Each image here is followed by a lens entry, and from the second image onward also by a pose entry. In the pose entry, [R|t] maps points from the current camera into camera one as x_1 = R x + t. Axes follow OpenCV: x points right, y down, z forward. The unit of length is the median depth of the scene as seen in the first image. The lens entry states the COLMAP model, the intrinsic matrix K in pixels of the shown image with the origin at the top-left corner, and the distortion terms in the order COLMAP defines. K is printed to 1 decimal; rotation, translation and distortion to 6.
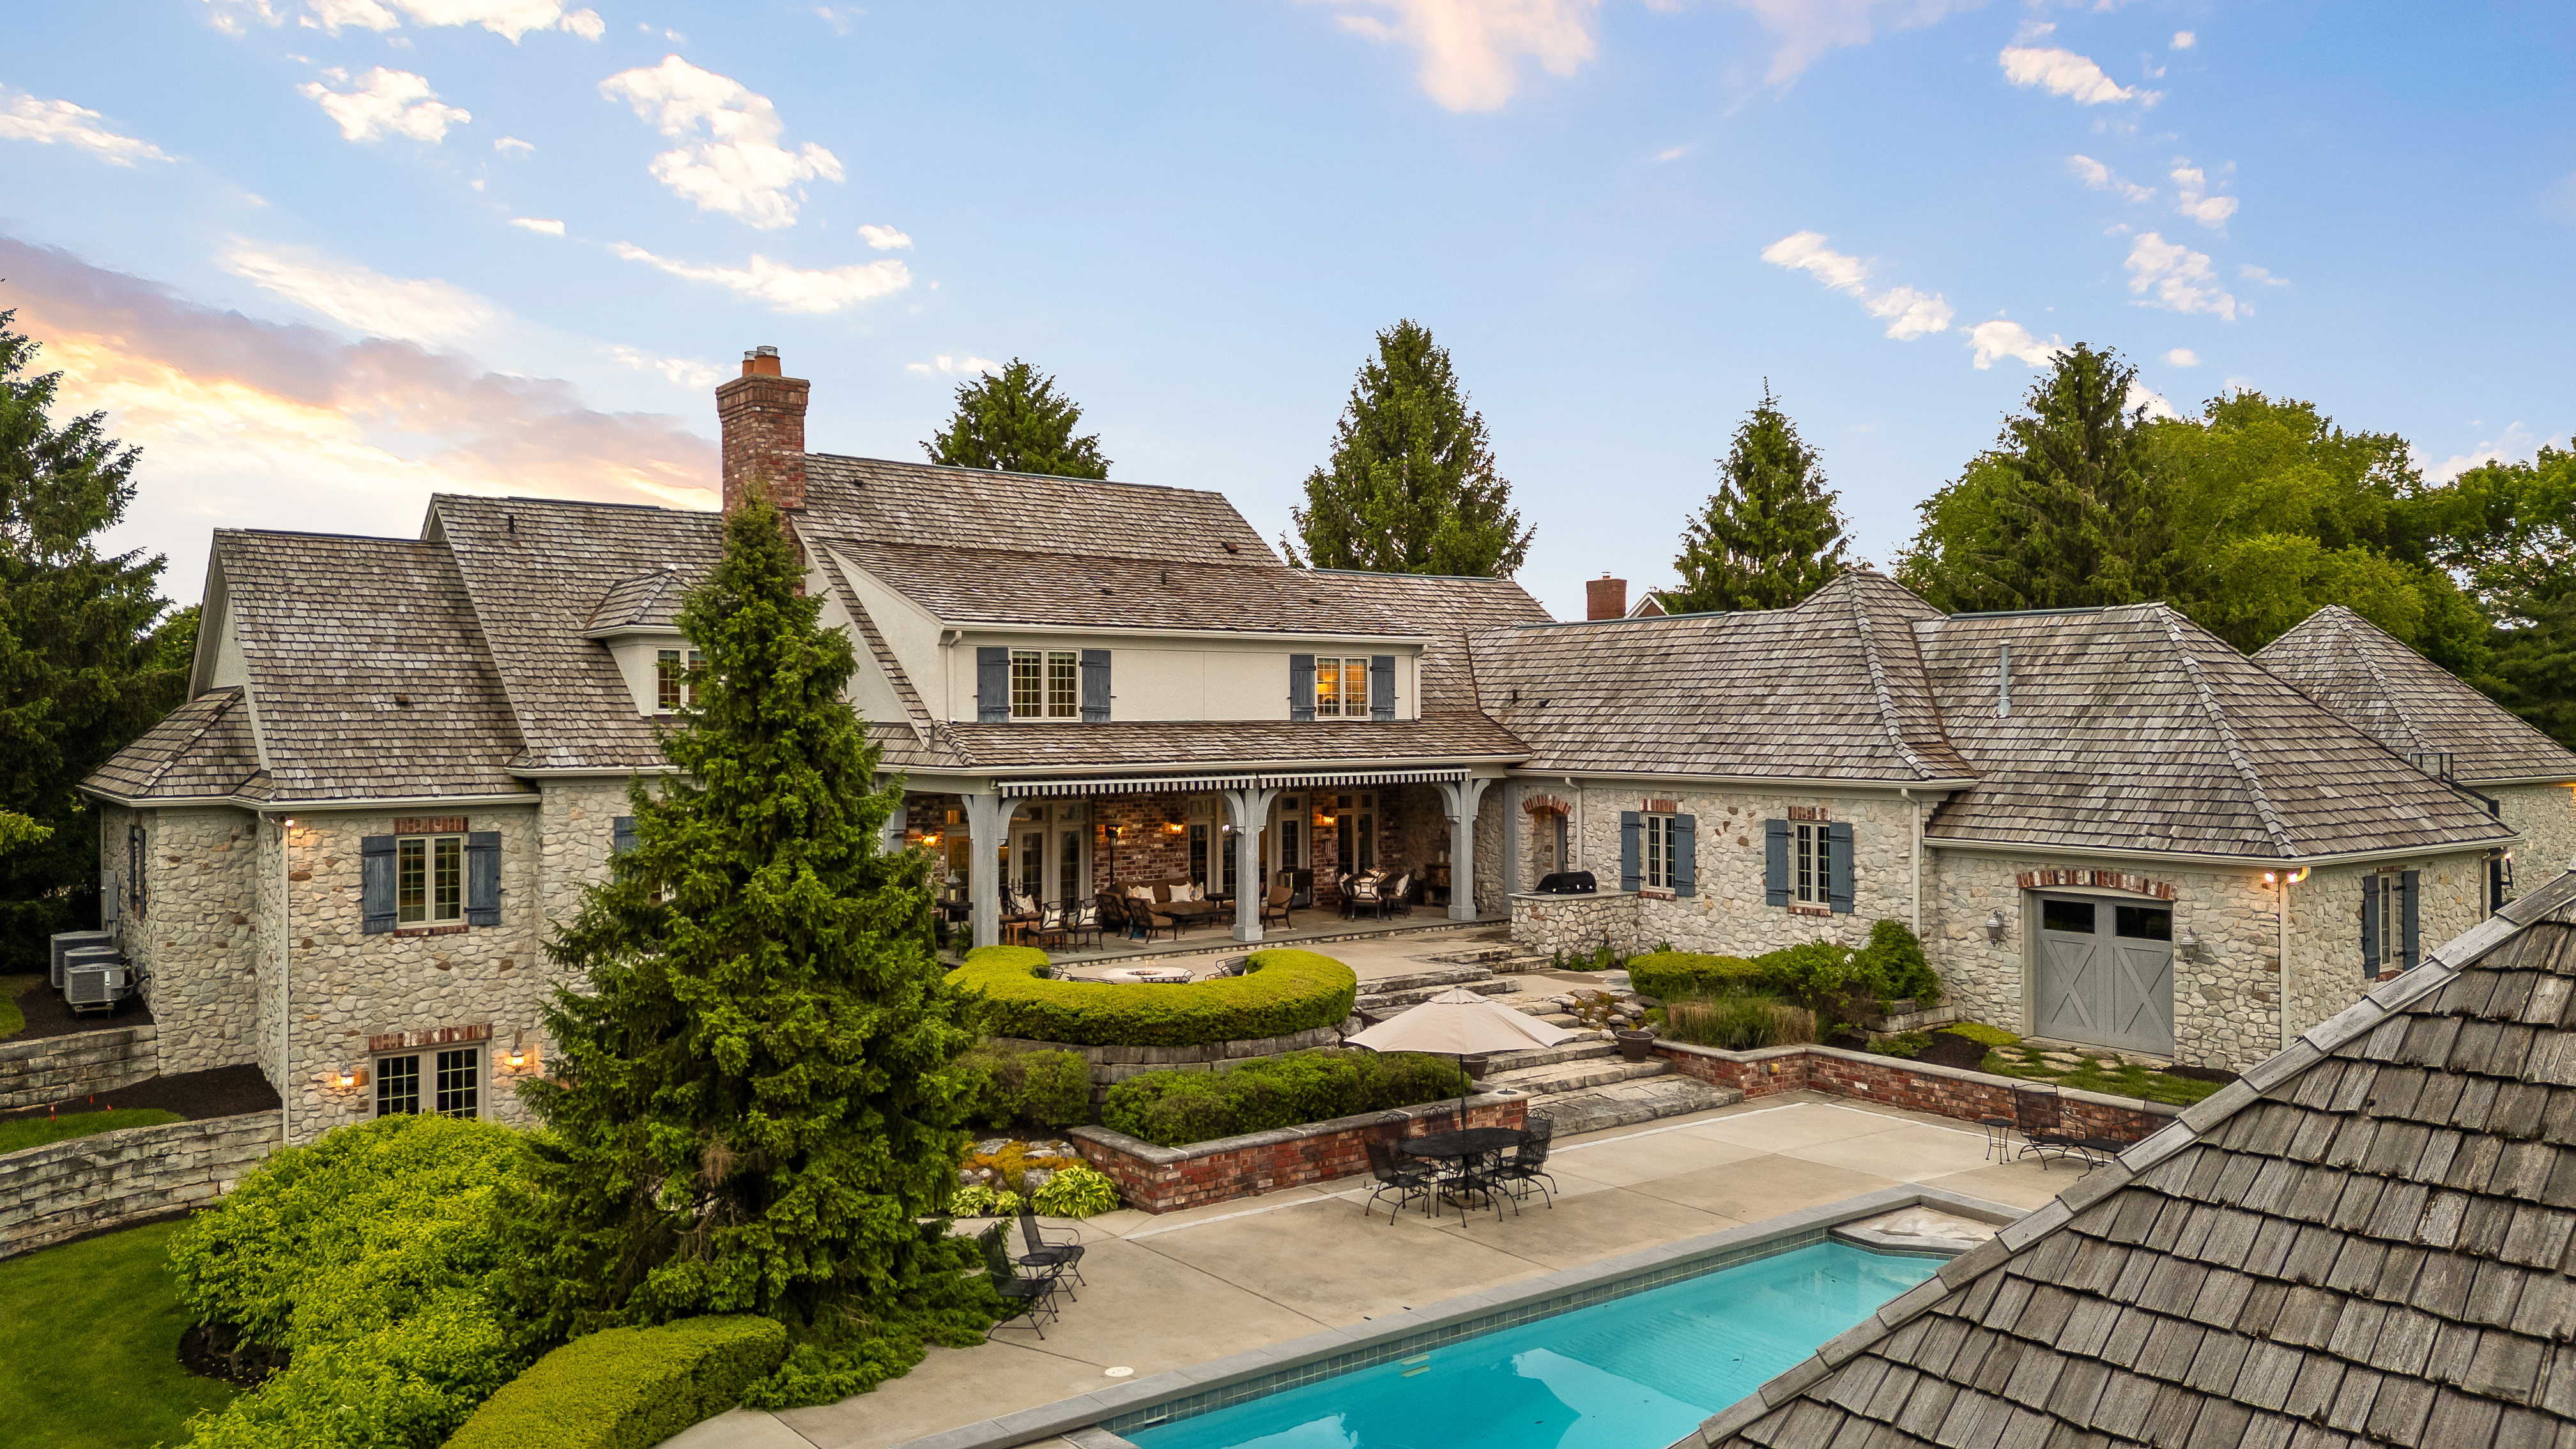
lens RADIAL K [[1833.5, 0, 1288.0], [0, 1833.5, 724.5], [0, 0, 1]] dist [0.118326, -0.127855]
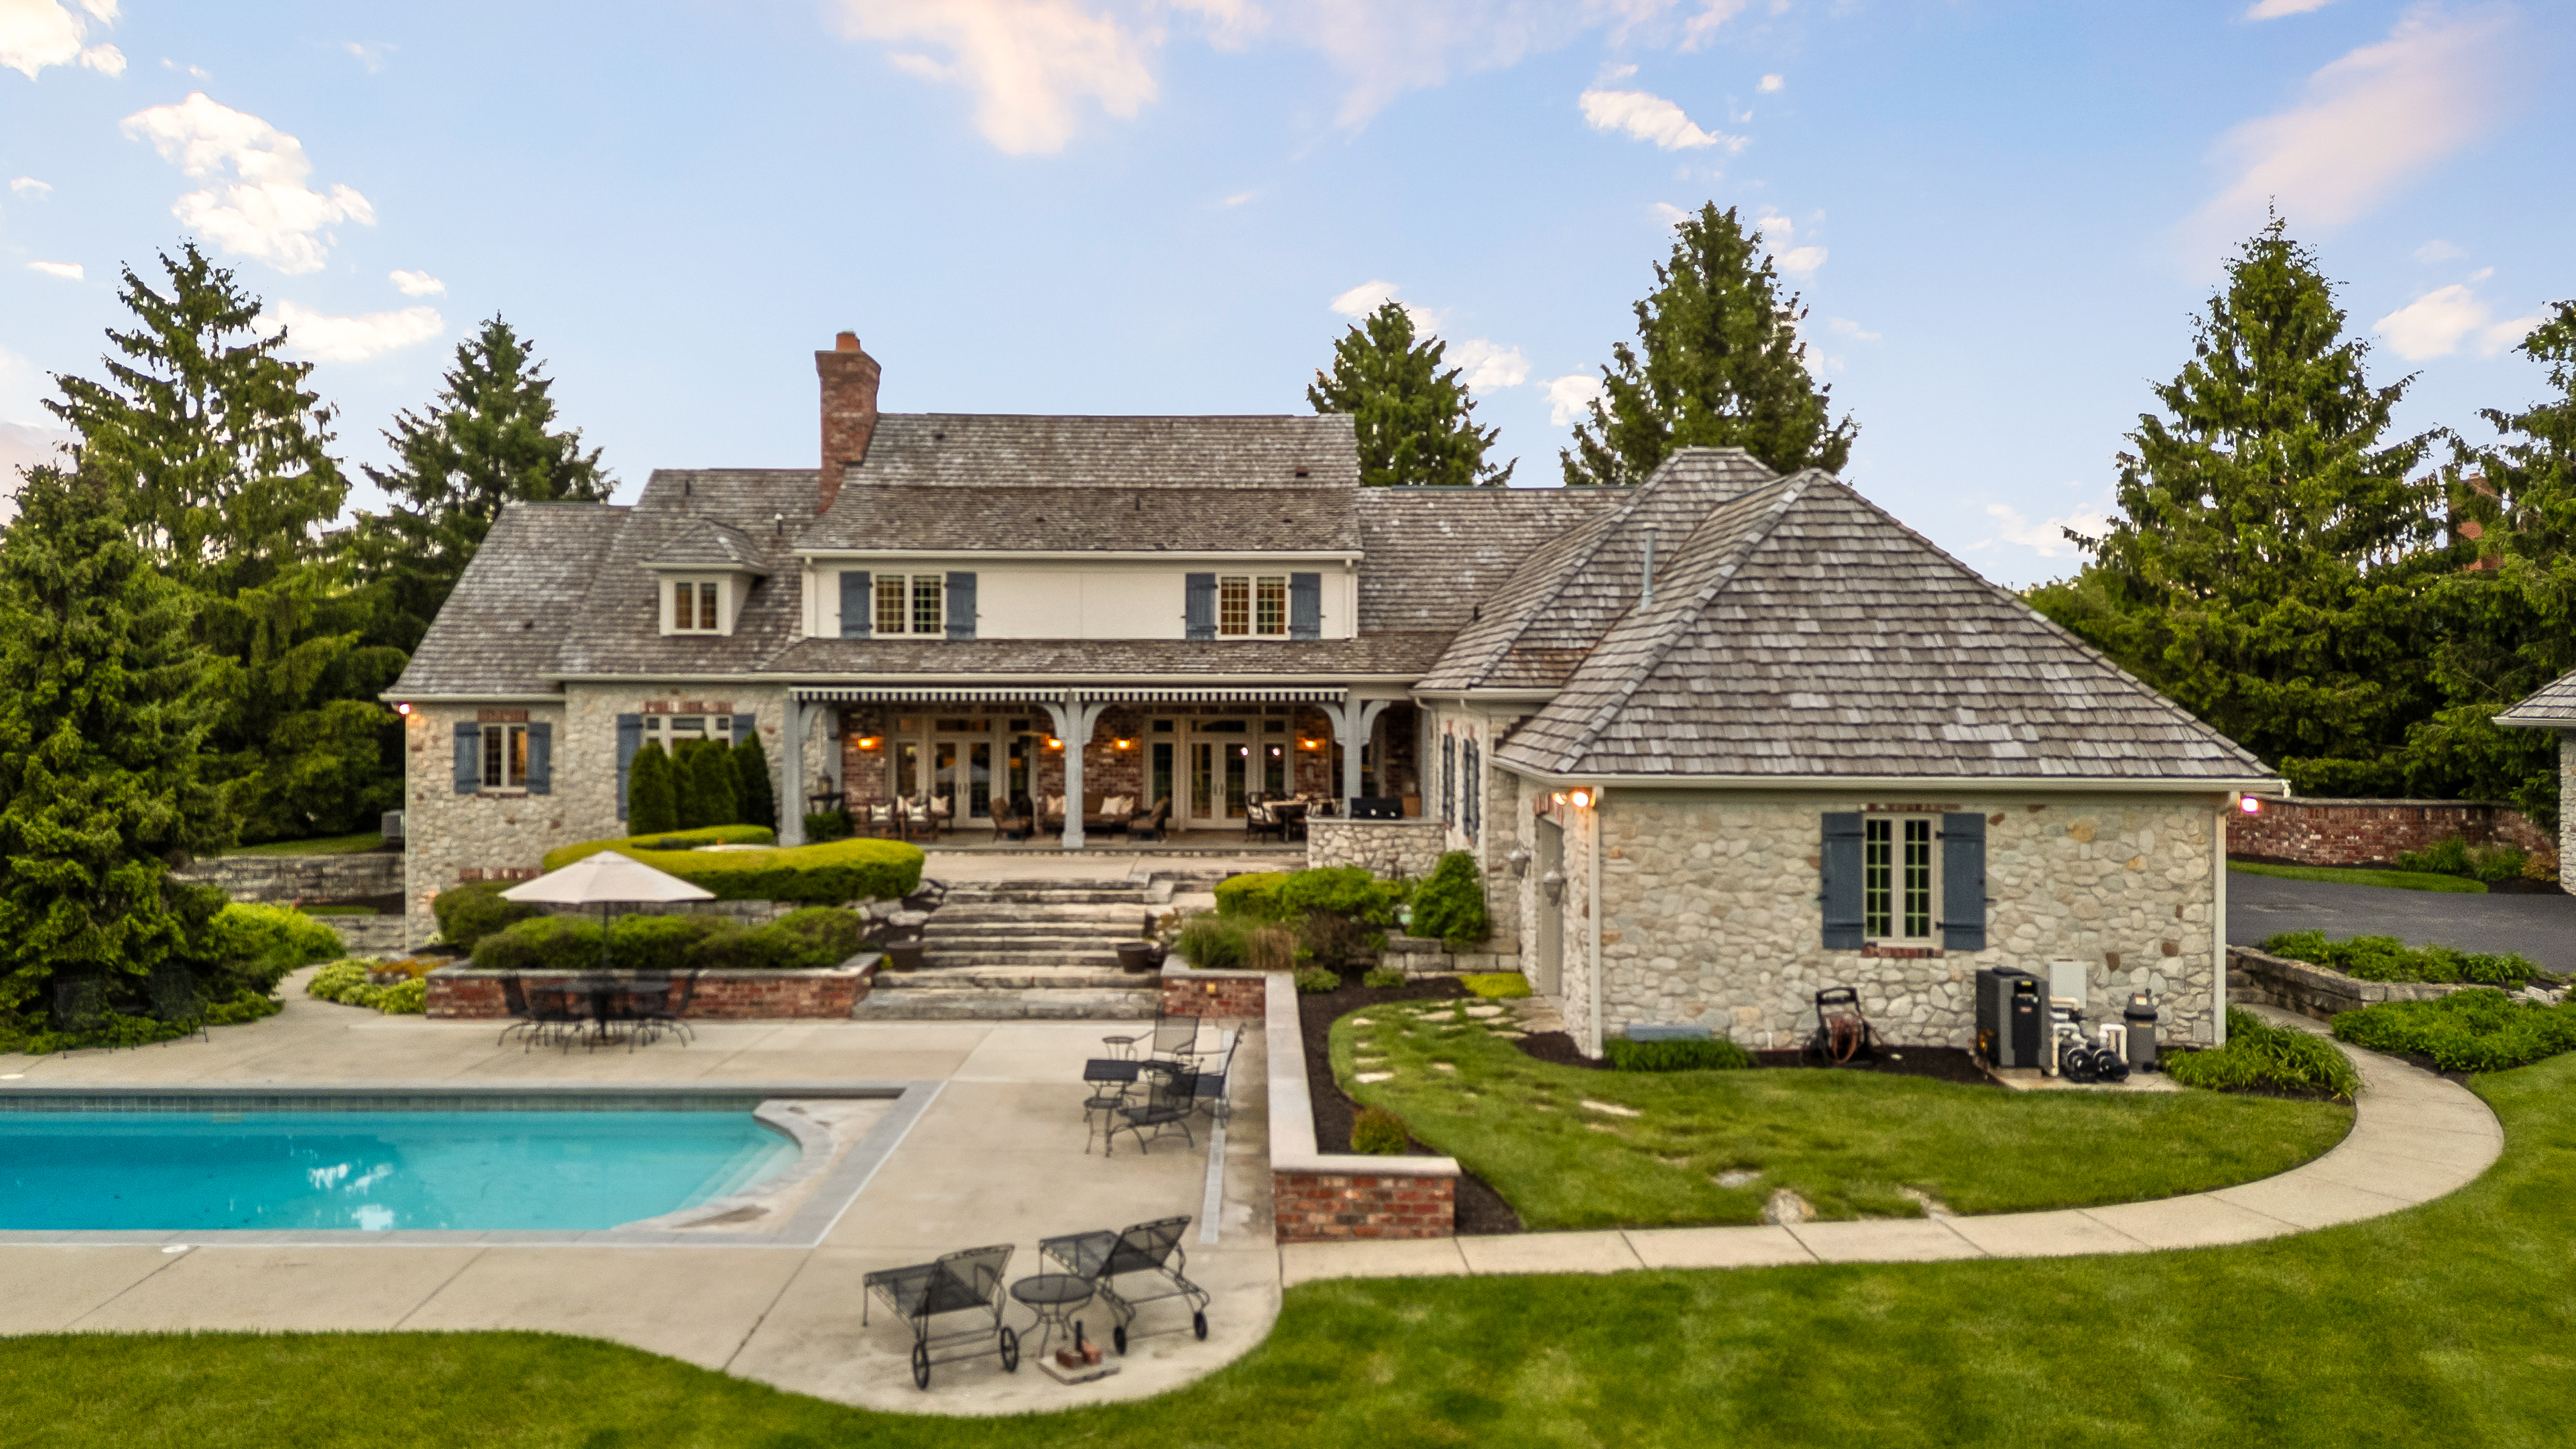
lens RADIAL K [[1907.9, 0, 1225.6], [0, 1907.9, 708.2], [0, 0, 1]] dist [0.120449, -0.141420]
pose [[0.786820, 0.011740, -0.617071, 0.795045], [-0.008450, 0.999930, 0.008250, 0.032243], [0.617125, -0.001277, 0.786864, 0.225339]]
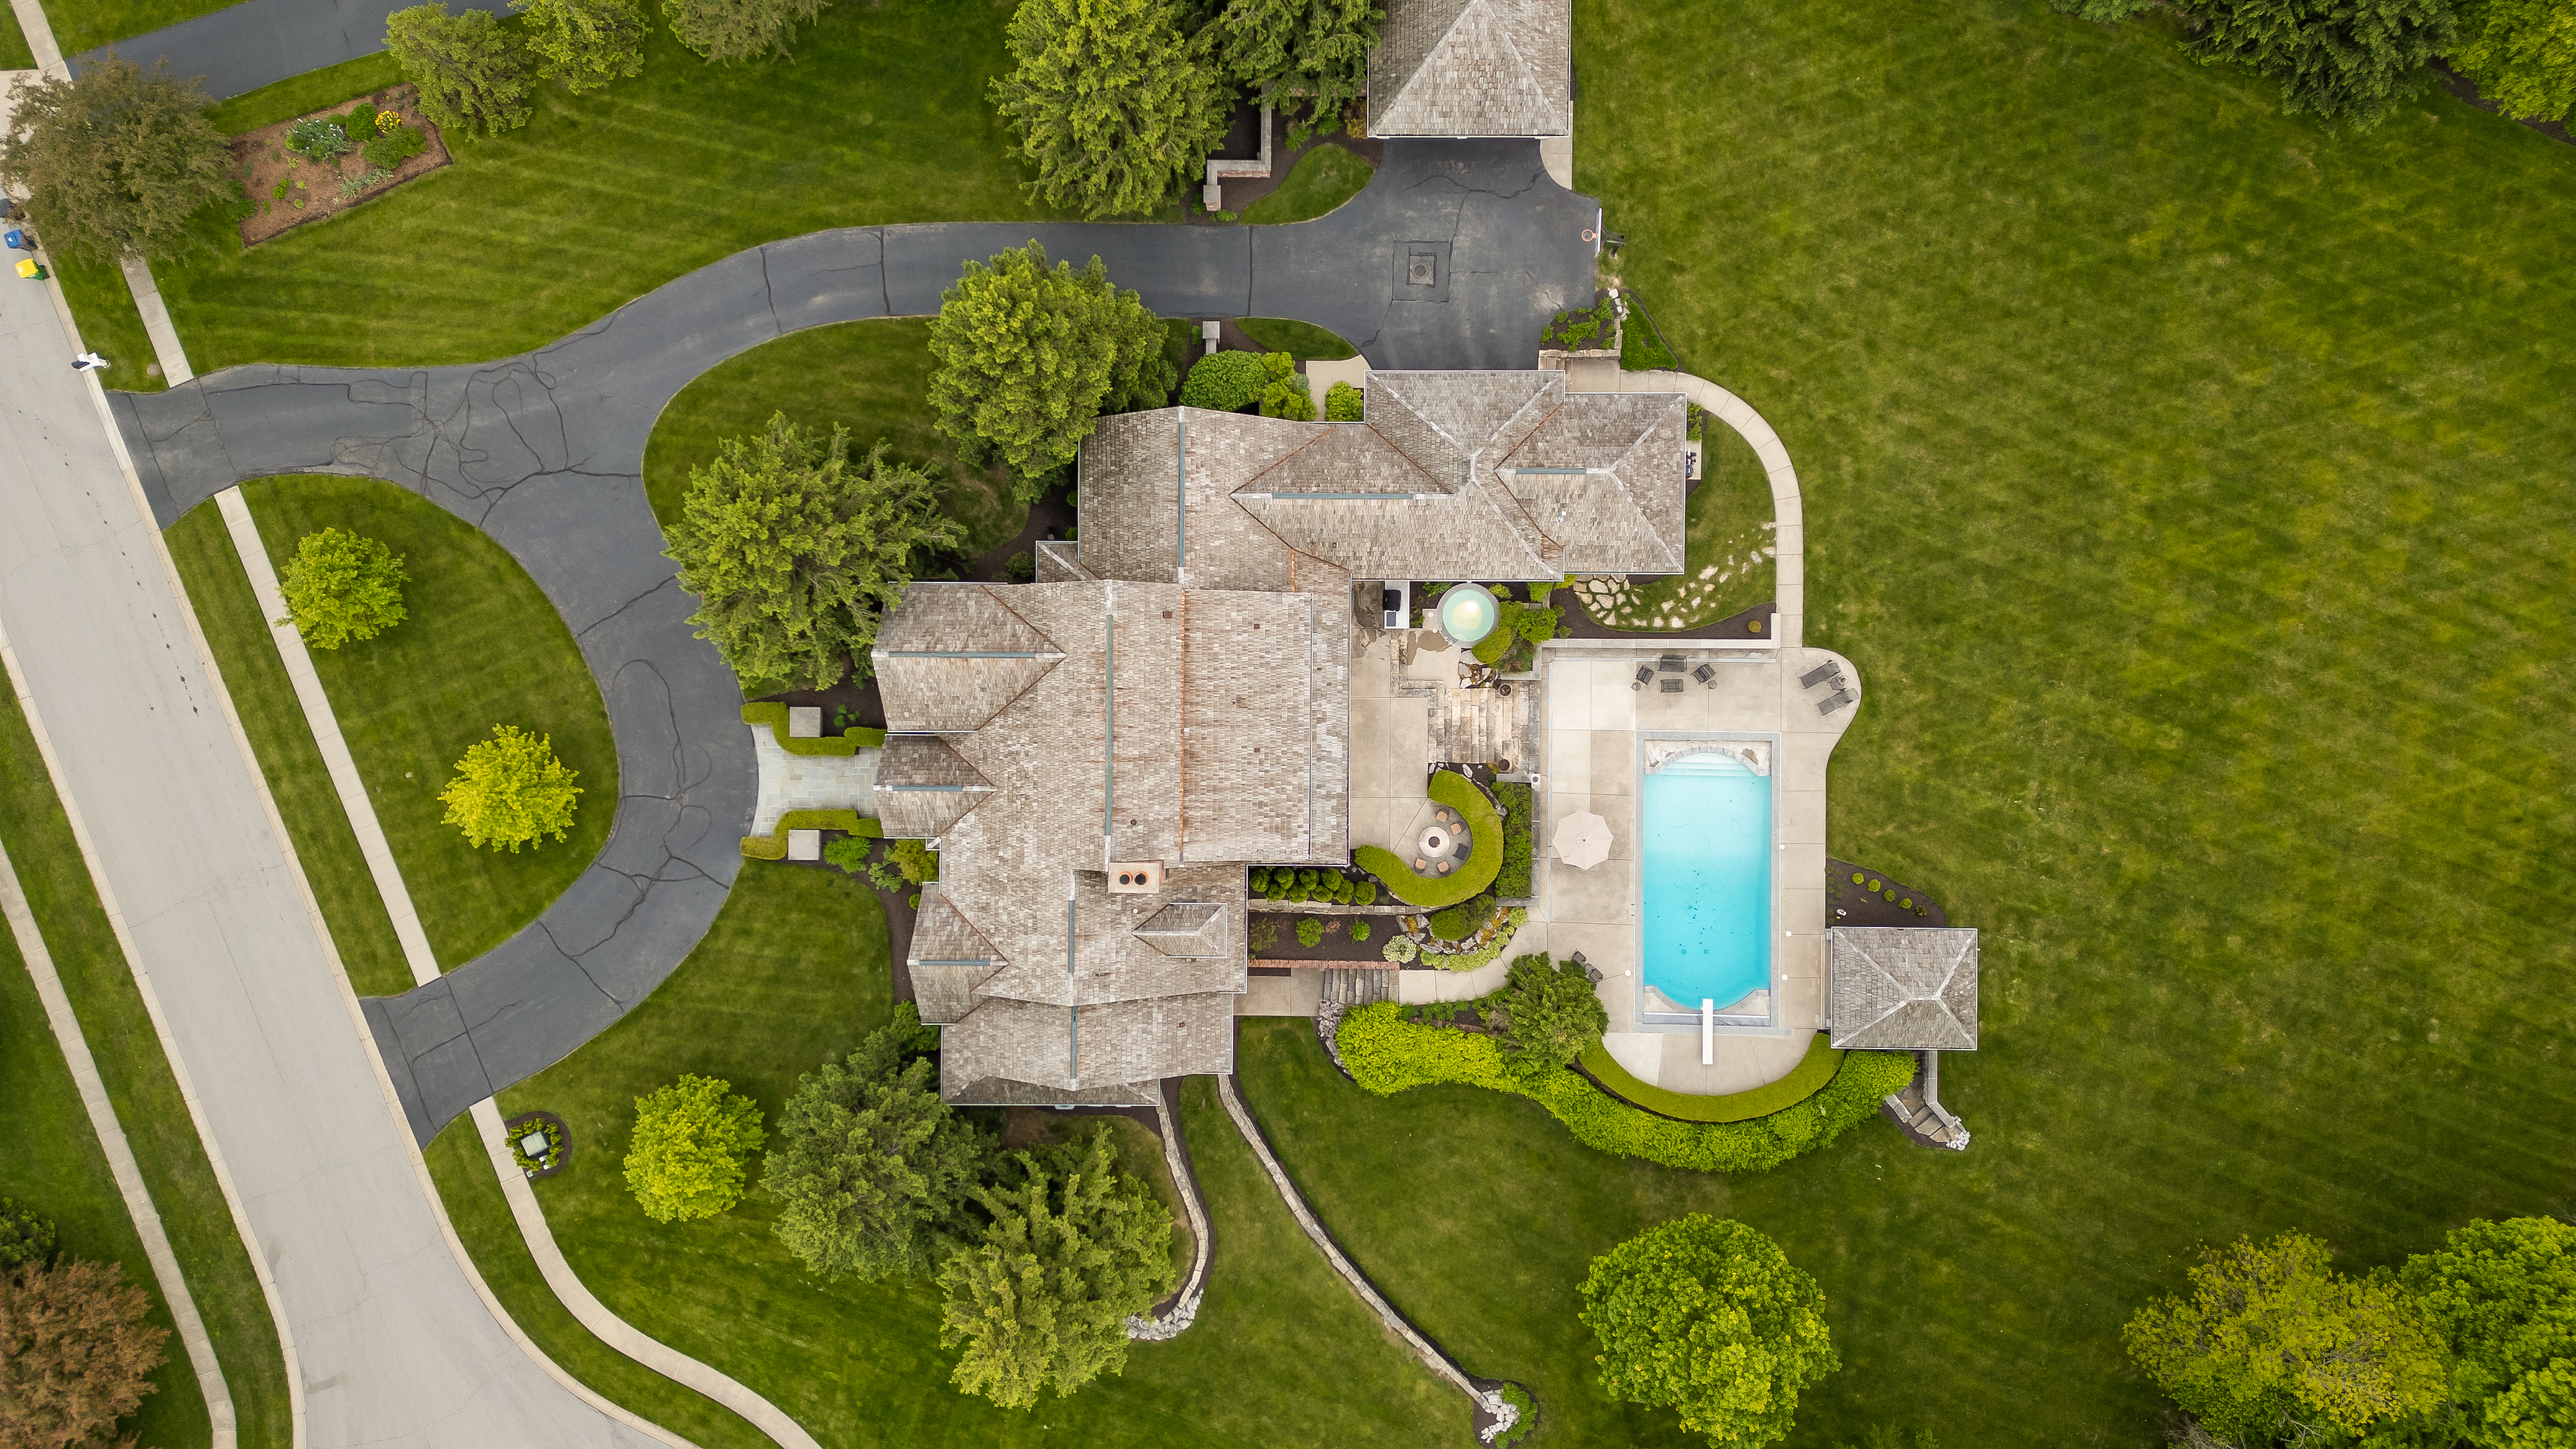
lens RADIAL K [[1866.3, 0, 1271.8], [0, 1866.3, 765.7], [0, 0, 1]] dist [0.179726, -0.384719]
pose [[0.611125, -0.791492, 0.008129, -0.153167], [0.004851, 0.014016, 0.999890, -2.666370], [-0.791519, -0.611019, 0.012405, 1.116285]]
